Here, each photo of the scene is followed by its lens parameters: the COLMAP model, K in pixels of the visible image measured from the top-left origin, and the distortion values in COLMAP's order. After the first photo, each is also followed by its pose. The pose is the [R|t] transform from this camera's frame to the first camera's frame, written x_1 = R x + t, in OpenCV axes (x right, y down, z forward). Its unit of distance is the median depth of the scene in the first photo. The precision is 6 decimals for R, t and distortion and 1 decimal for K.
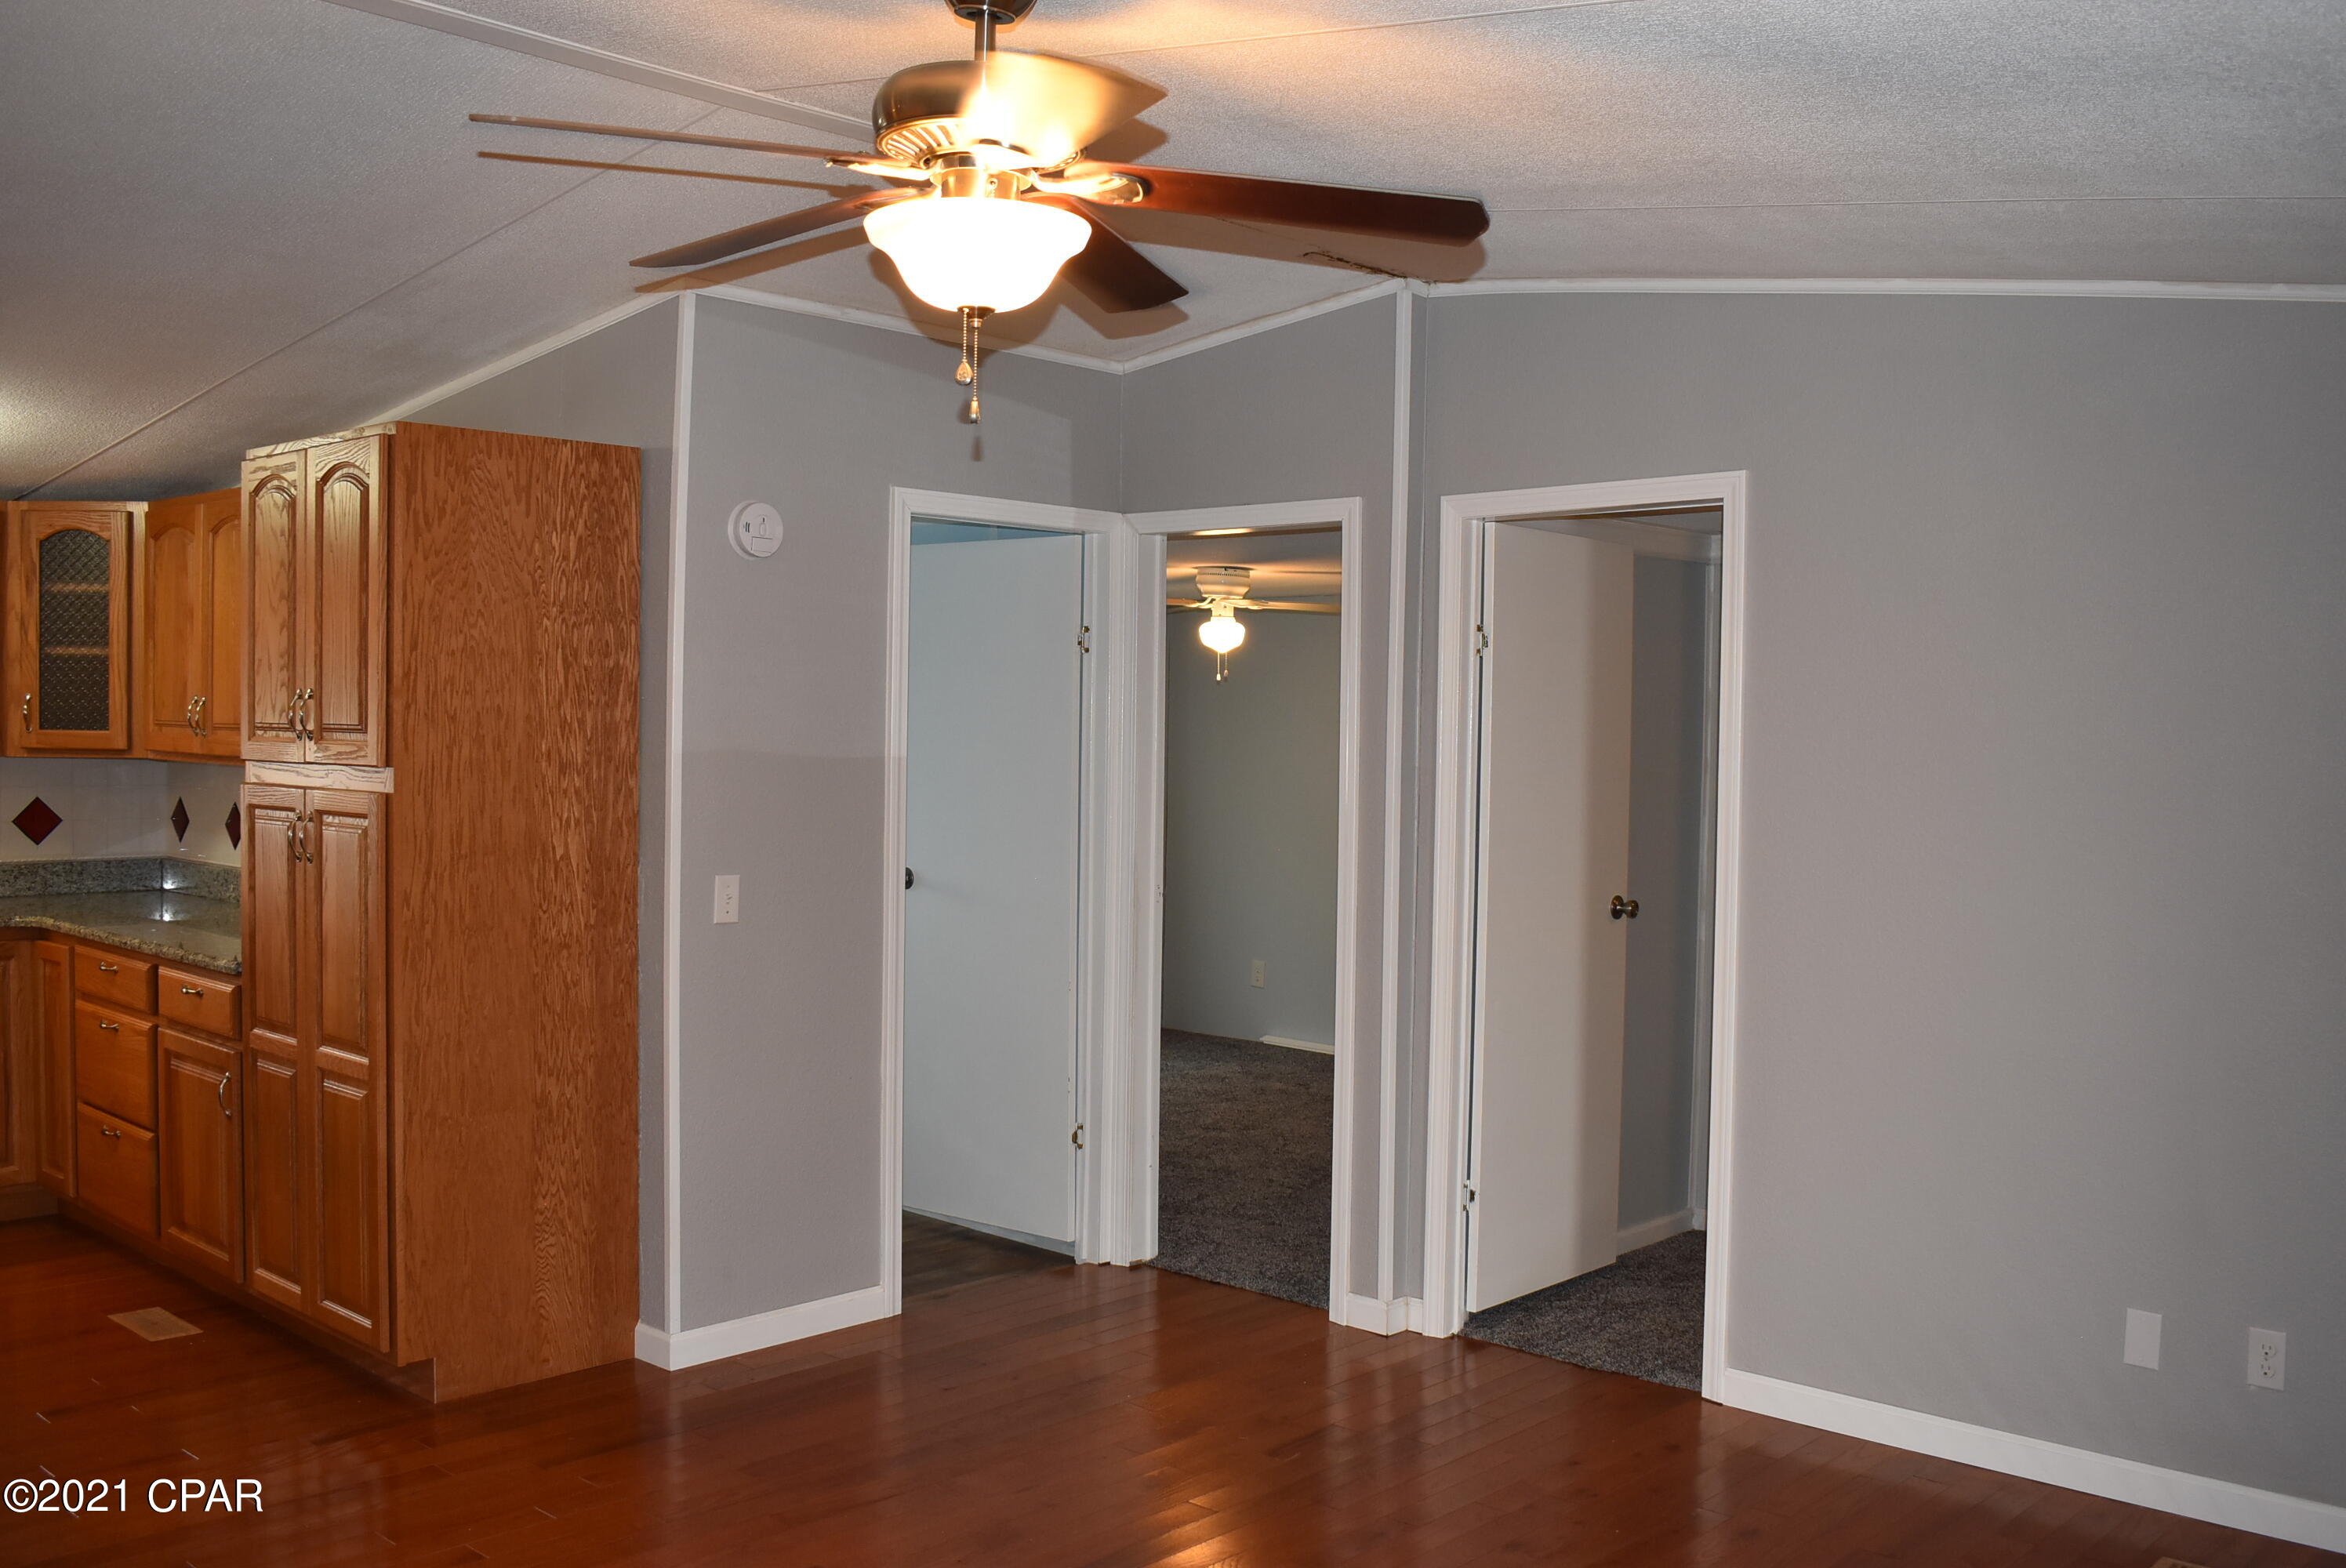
lens RADIAL K [[2107.3, 0, 1165.9], [0, 2107.3, 790.2], [0, 0, 1]] dist [-0.088763, 0.019835]
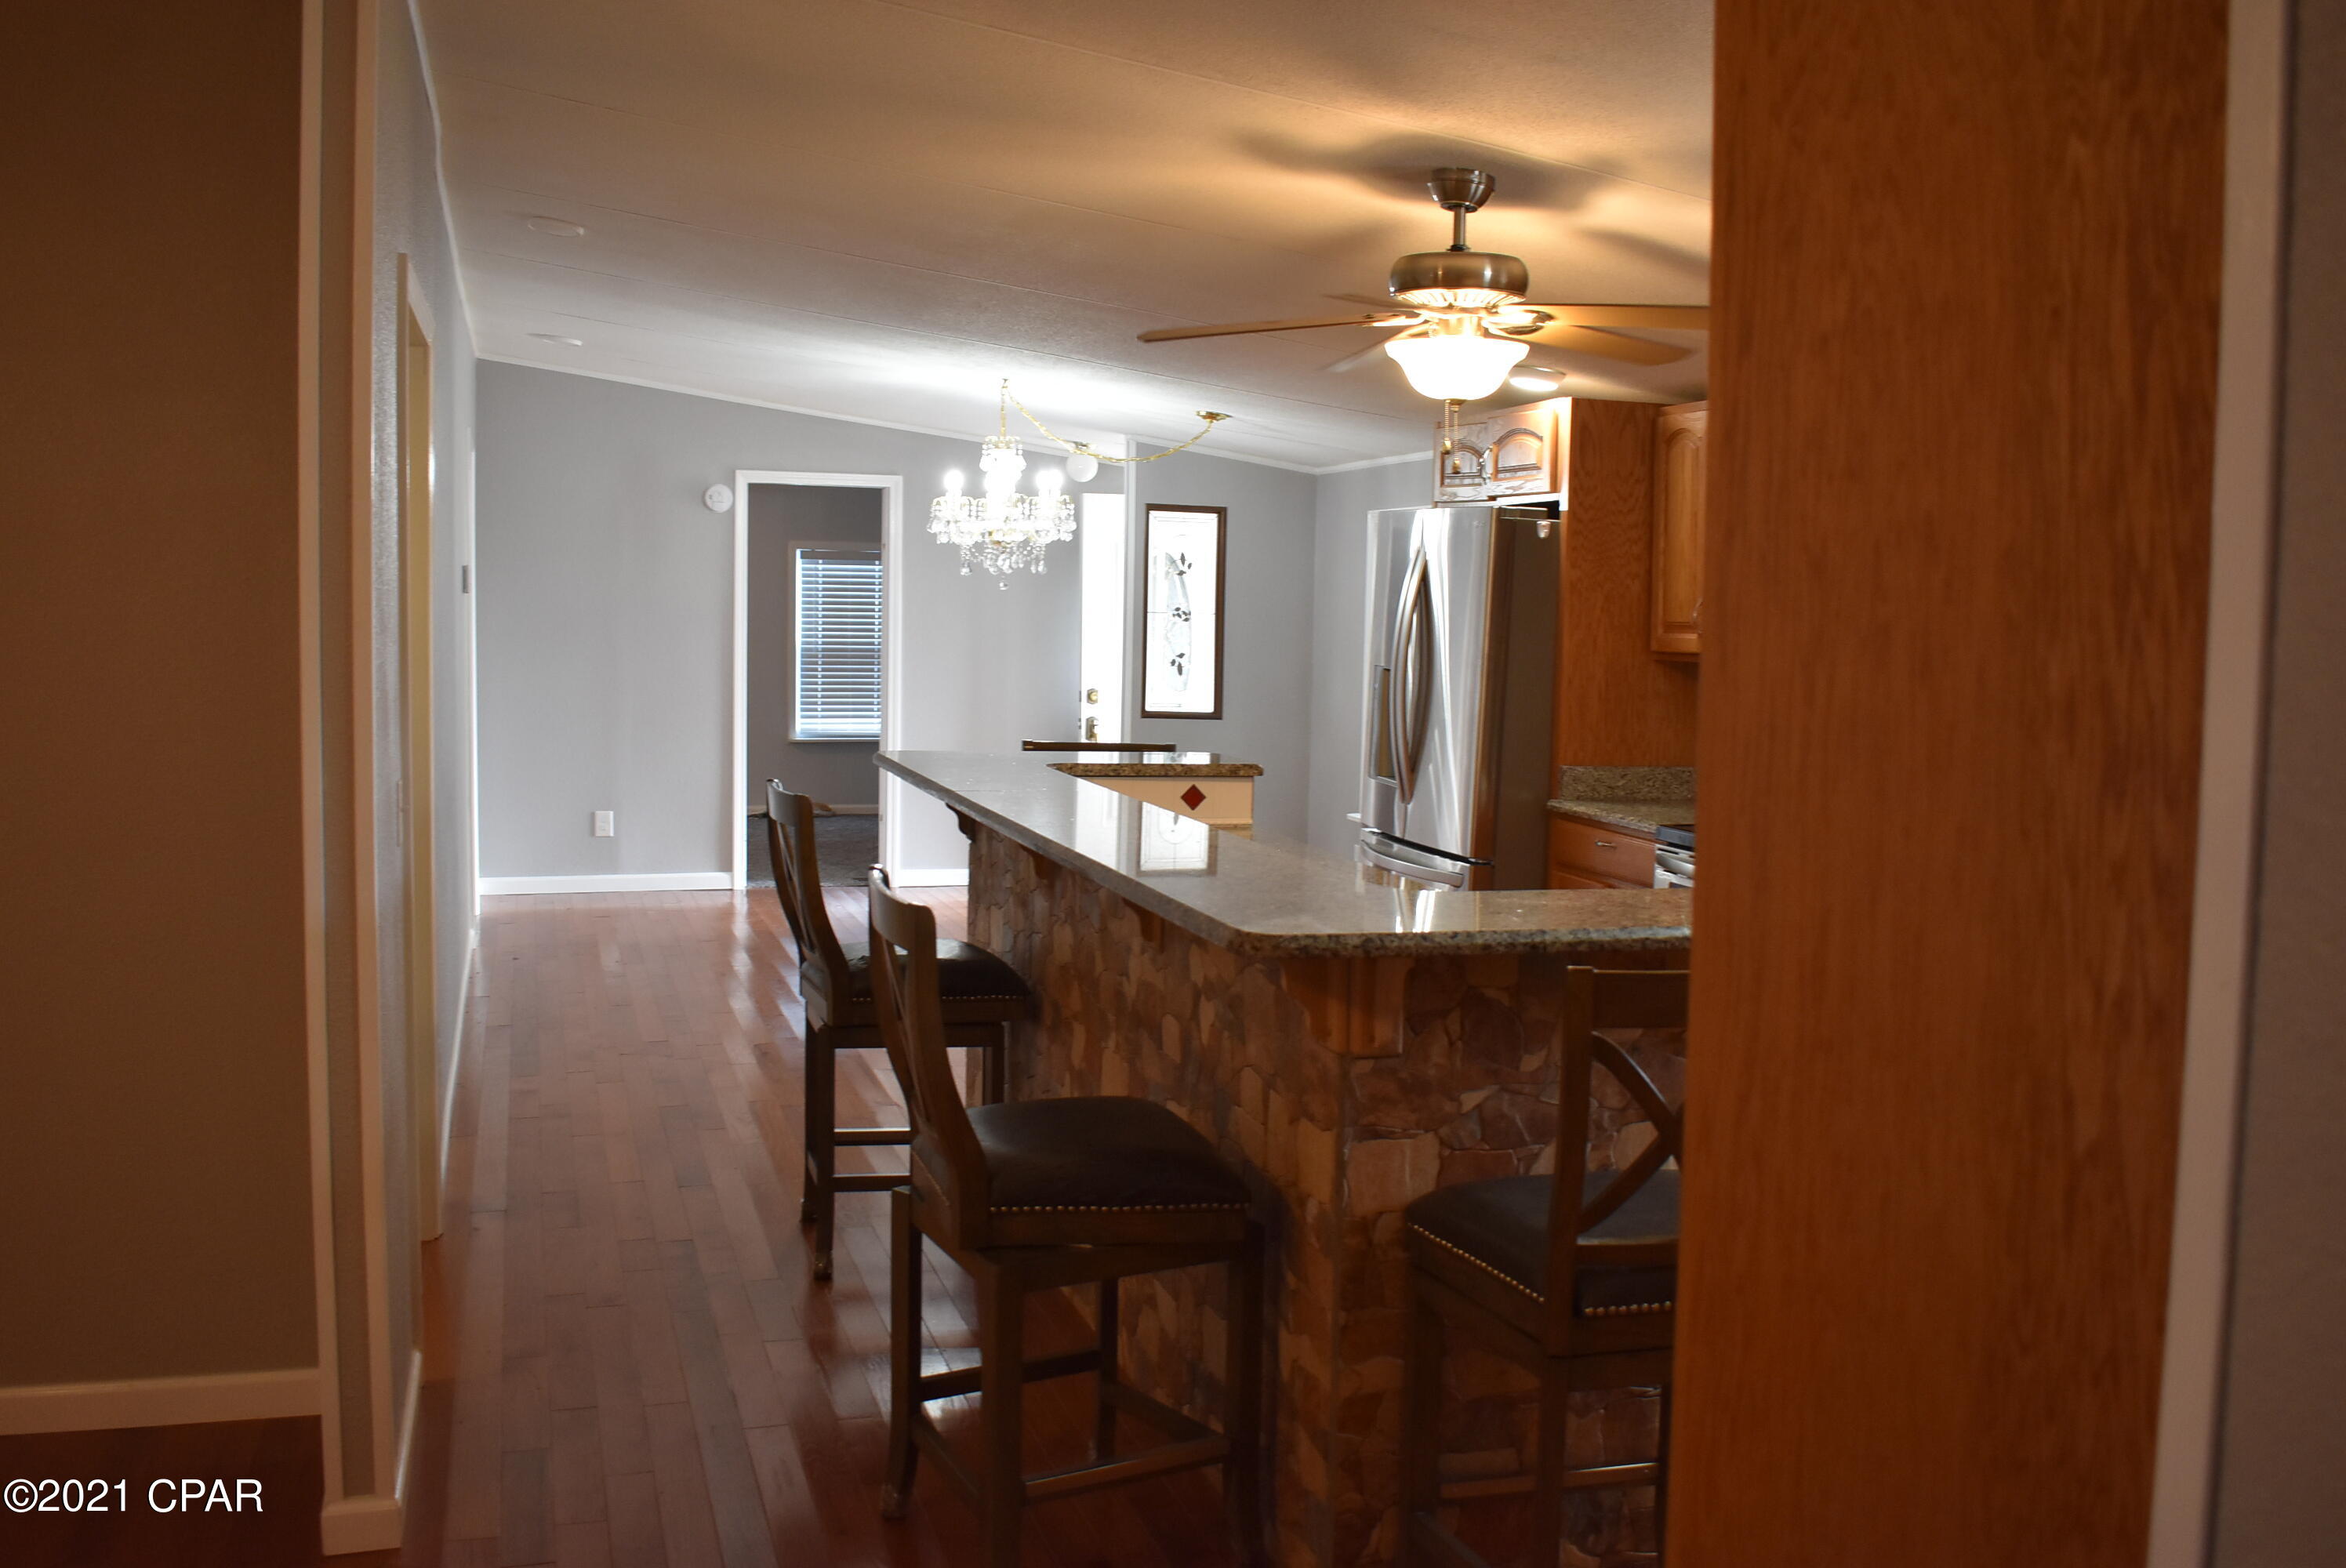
lens RADIAL K [[2107.3, 0, 1182.1], [0, 2107.3, 786.1], [0, 0, 1]] dist [-0.088763, 0.019835]
pose [[-0.495378, 0.043584, -0.867583, -0.039462], [-0.053474, 0.995317, 0.080533, -0.021681], [0.867030, 0.086288, -0.490727, 1.022960]]
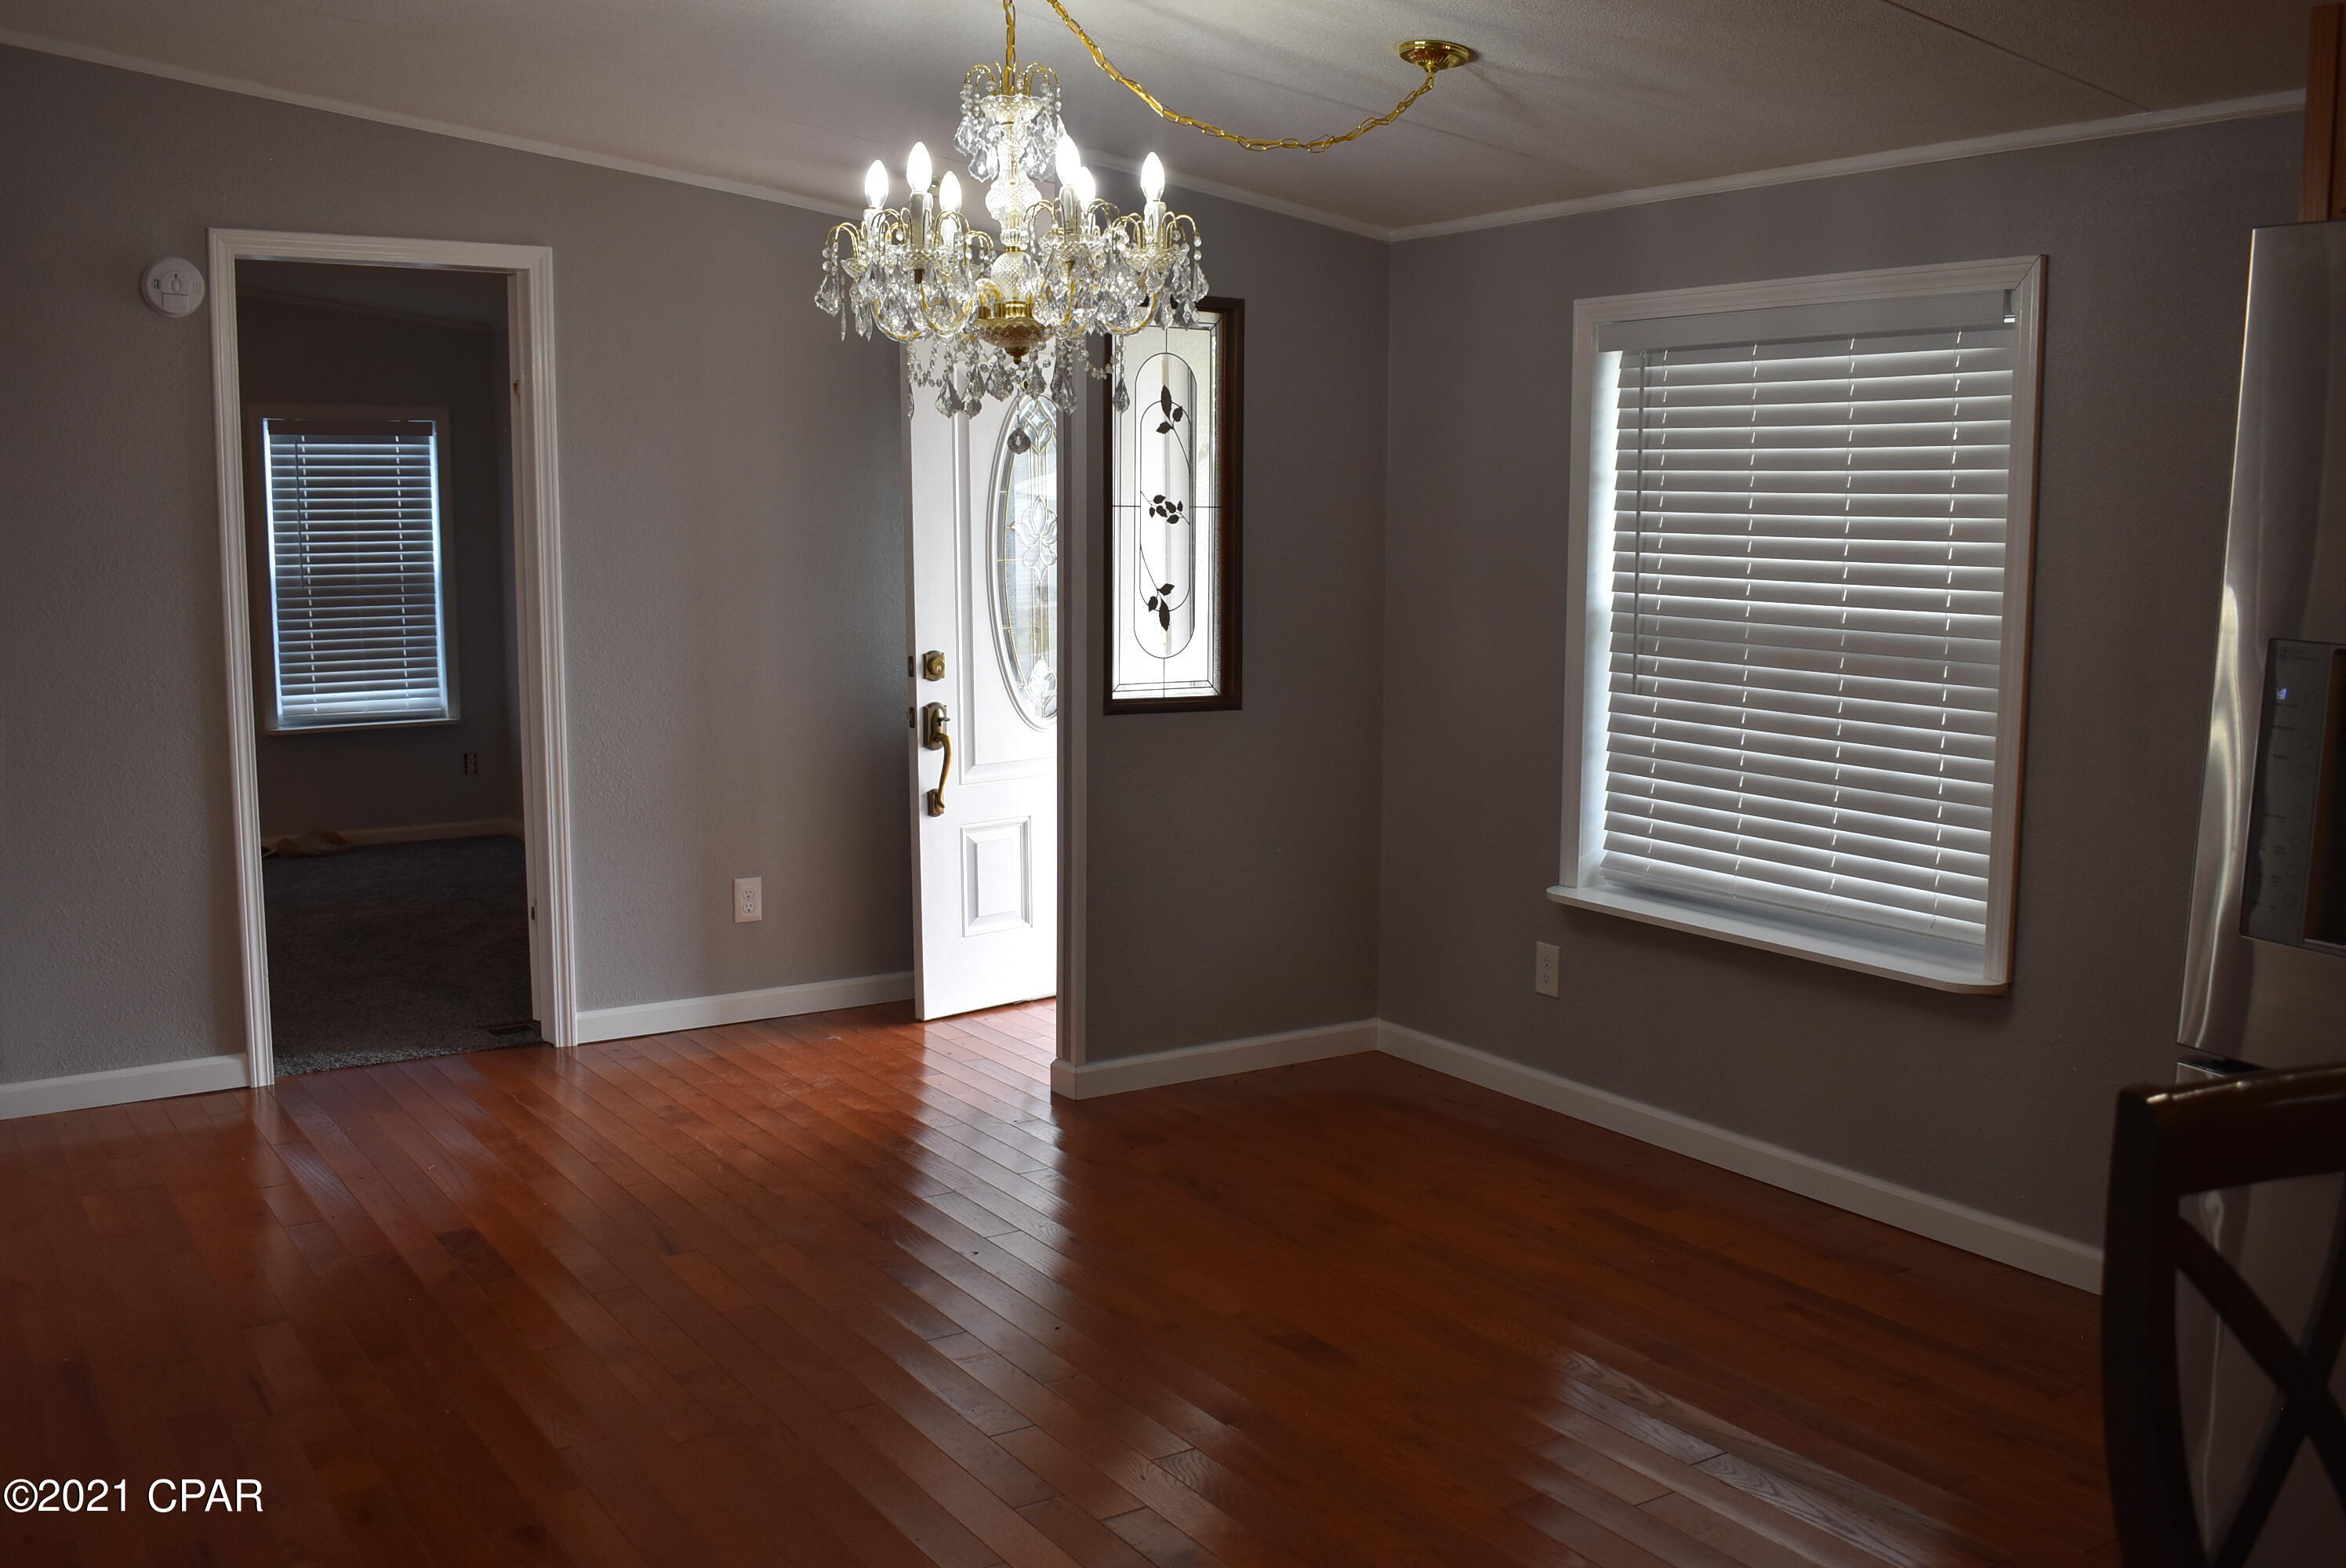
lens RADIAL K [[2107.3, 0, 1170.9], [0, 2107.3, 779.8], [0, 0, 1]] dist [-0.088763, 0.019835]
pose [[-0.240261, 0.105297, -0.964980, -0.808594], [-0.033096, 0.992633, 0.116555, -0.011085], [0.970144, 0.059941, -0.235006, 0.247905]]
